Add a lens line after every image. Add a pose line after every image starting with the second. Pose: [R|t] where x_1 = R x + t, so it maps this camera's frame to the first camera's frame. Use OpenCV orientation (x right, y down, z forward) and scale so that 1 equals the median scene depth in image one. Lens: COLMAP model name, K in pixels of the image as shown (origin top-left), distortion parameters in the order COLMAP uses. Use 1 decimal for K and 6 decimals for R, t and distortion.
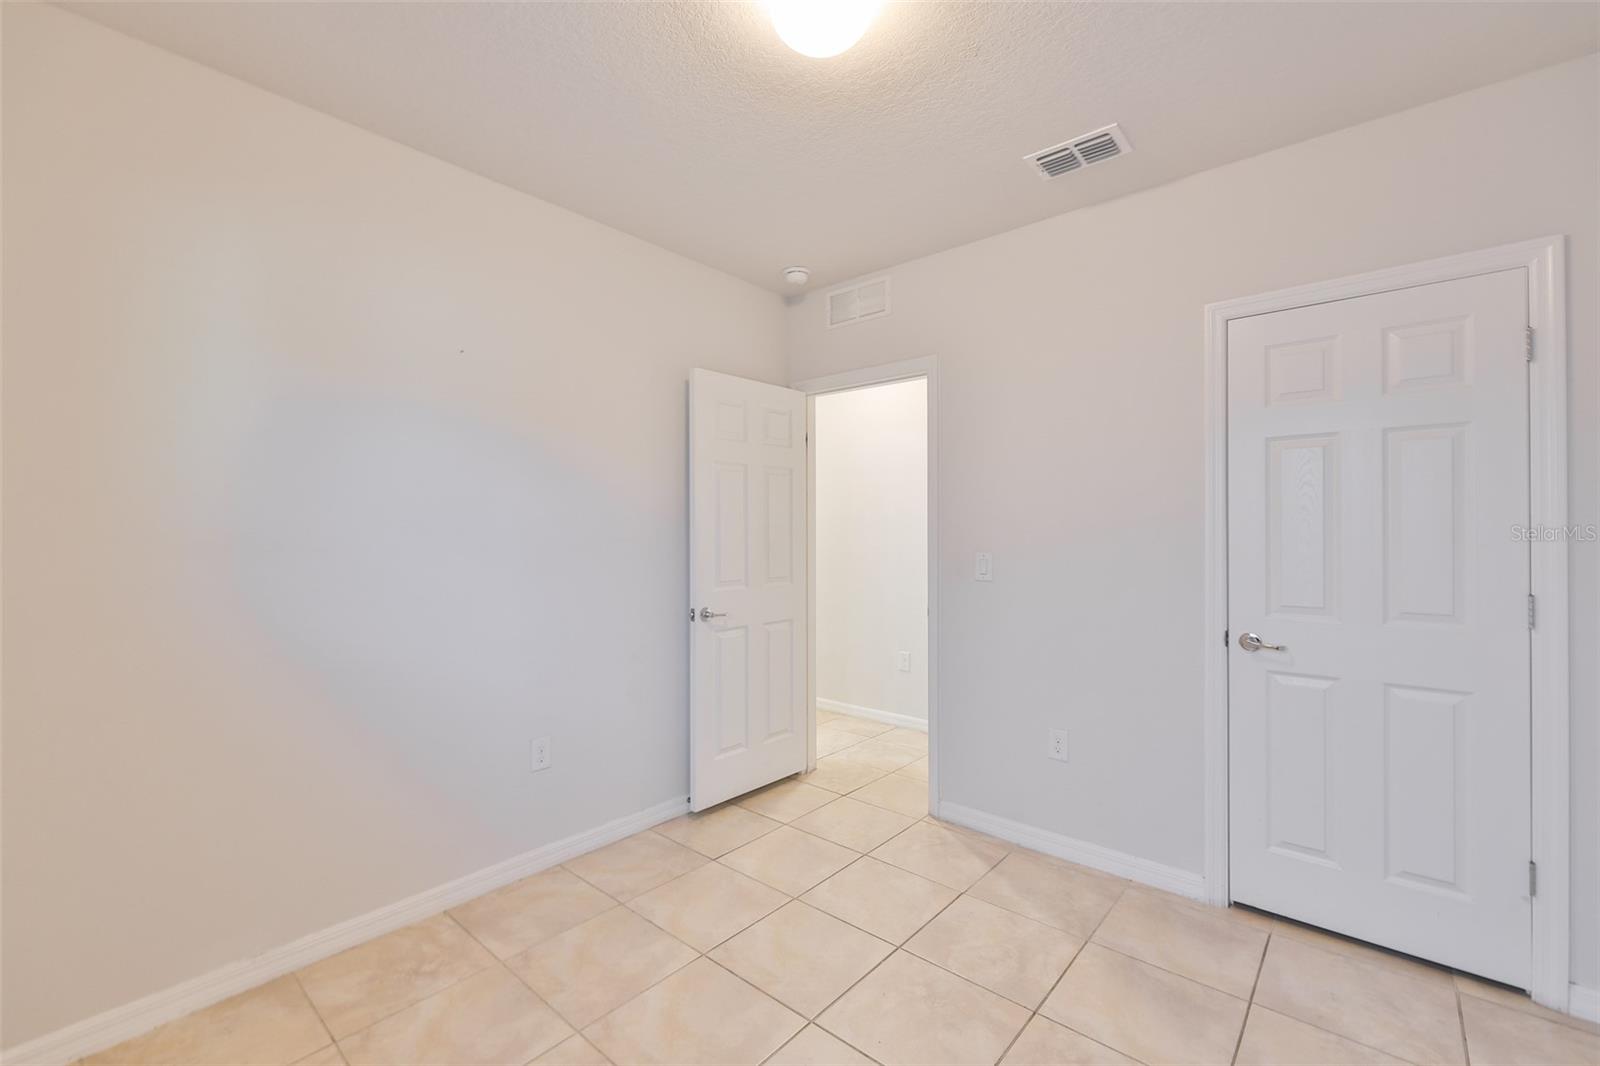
lens RADIAL K [[675.9, 0, 806.9], [0, 675.9, 538.6], [0, 0, 1]] dist [-0.005086, -0.000694]
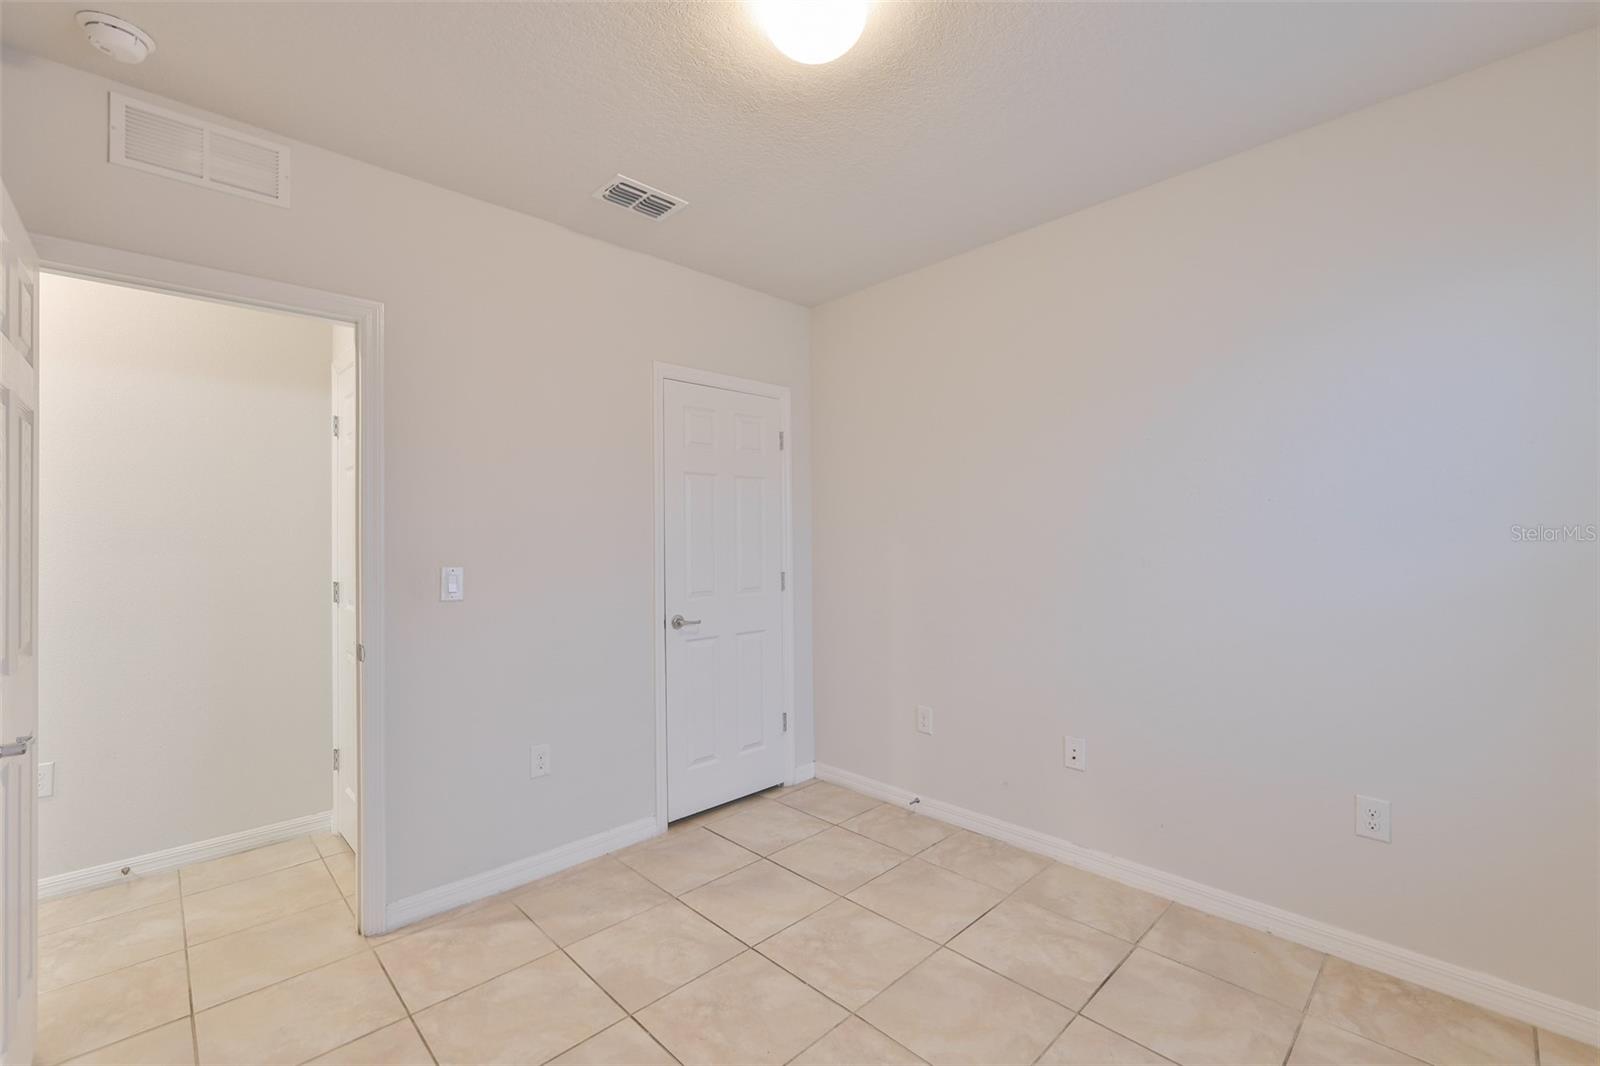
lens RADIAL K [[675.9, 0, 792.2], [0, 675.9, 536.6], [0, 0, 1]] dist [-0.005086, -0.000694]
pose [[0.089356, 0.004206, 0.995991, -0.635010], [0.020202, 0.999778, -0.006034, -0.003704], [-0.995795, 0.020660, 0.089252, 0.620008]]
